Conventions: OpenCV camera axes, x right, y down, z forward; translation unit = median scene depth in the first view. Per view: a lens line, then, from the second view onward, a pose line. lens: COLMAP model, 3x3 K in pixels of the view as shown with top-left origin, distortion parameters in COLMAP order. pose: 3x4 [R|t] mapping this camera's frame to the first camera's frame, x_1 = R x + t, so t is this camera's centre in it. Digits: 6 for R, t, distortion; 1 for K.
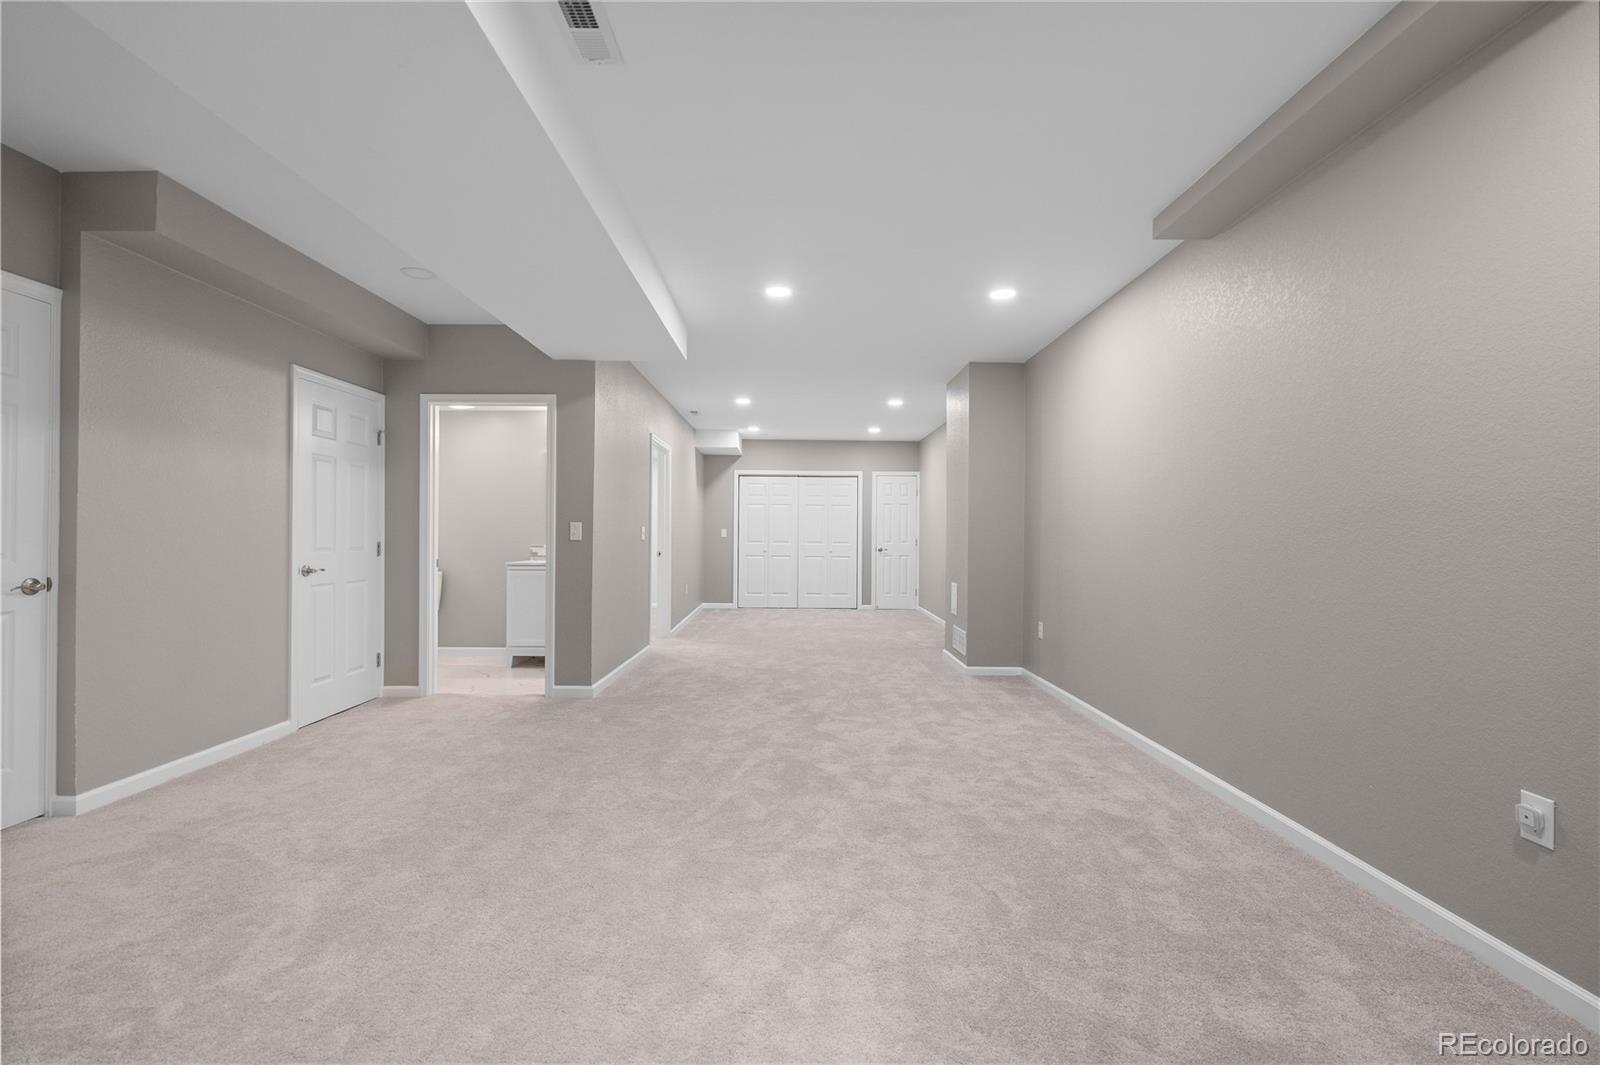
lens RADIAL K [[696.0, 0, 800.0], [0, 696.0, 532.5], [0, 0, 1]] dist [-0.005708, 0.001350]
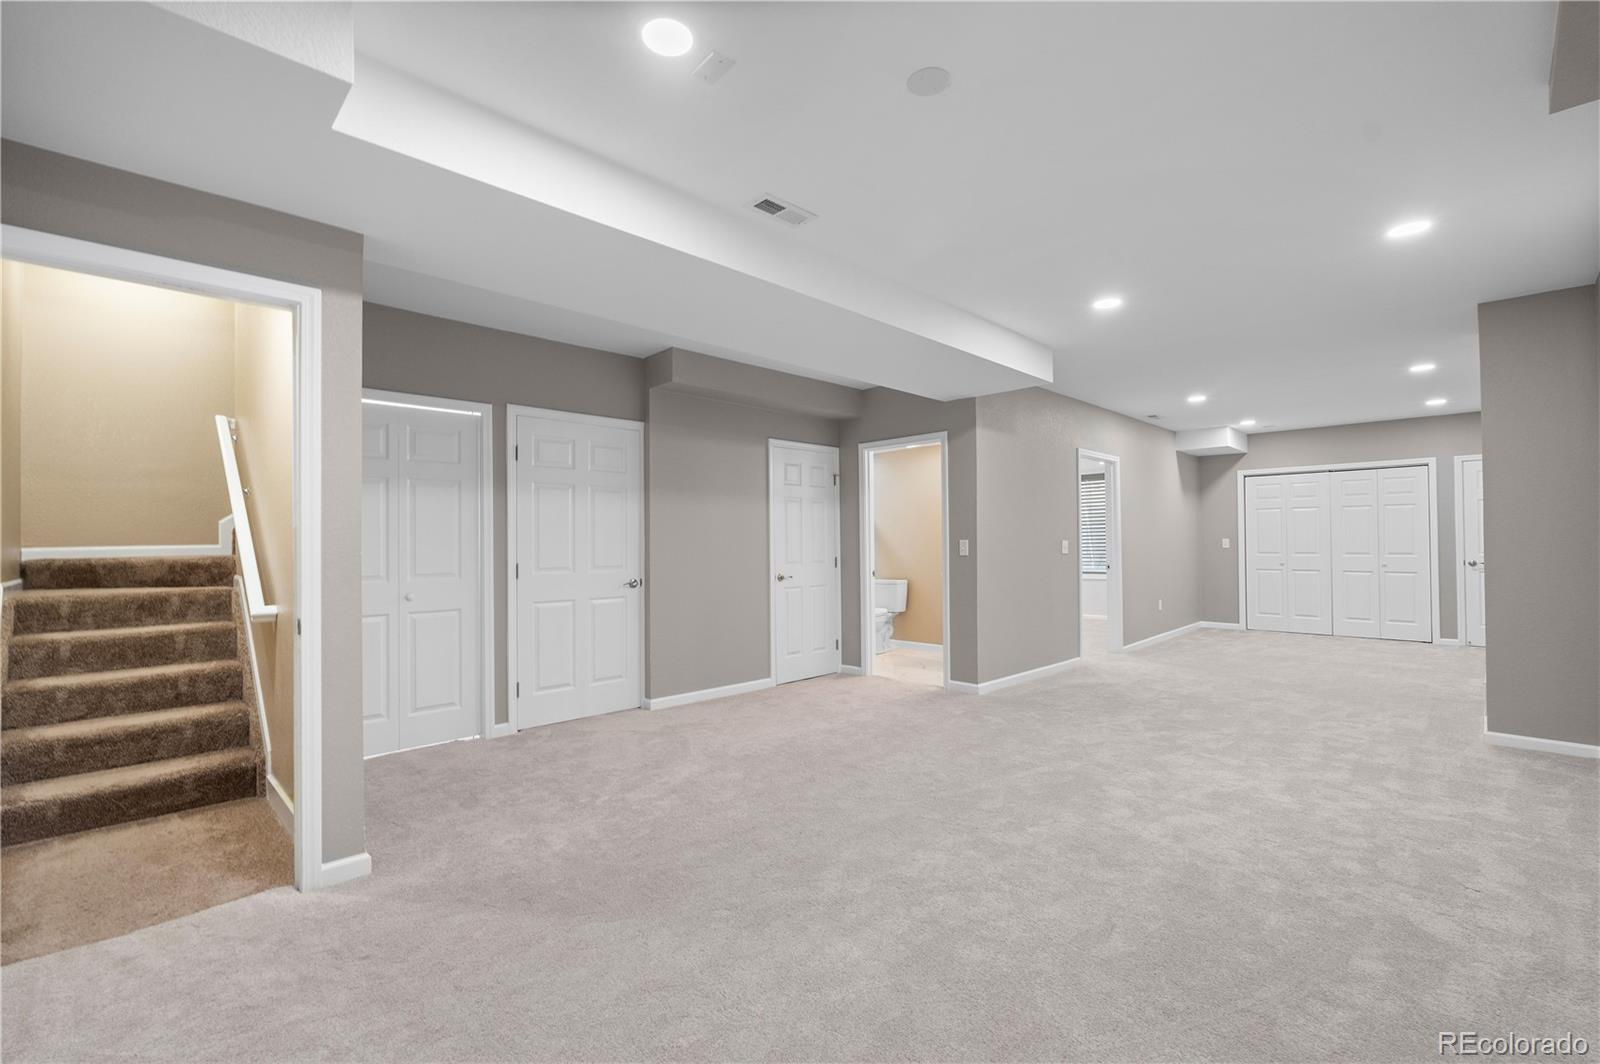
lens RADIAL K [[696.0, 0, 800.0], [0, 696.0, 532.0], [0, 0, 1]] dist [-0.005708, 0.001350]
pose [[0.699513, -0.025110, -0.714178, 0.378438], [0.015318, 0.999680, -0.020144, -0.010686], [0.714455, 0.003151, 0.699674, 0.002961]]
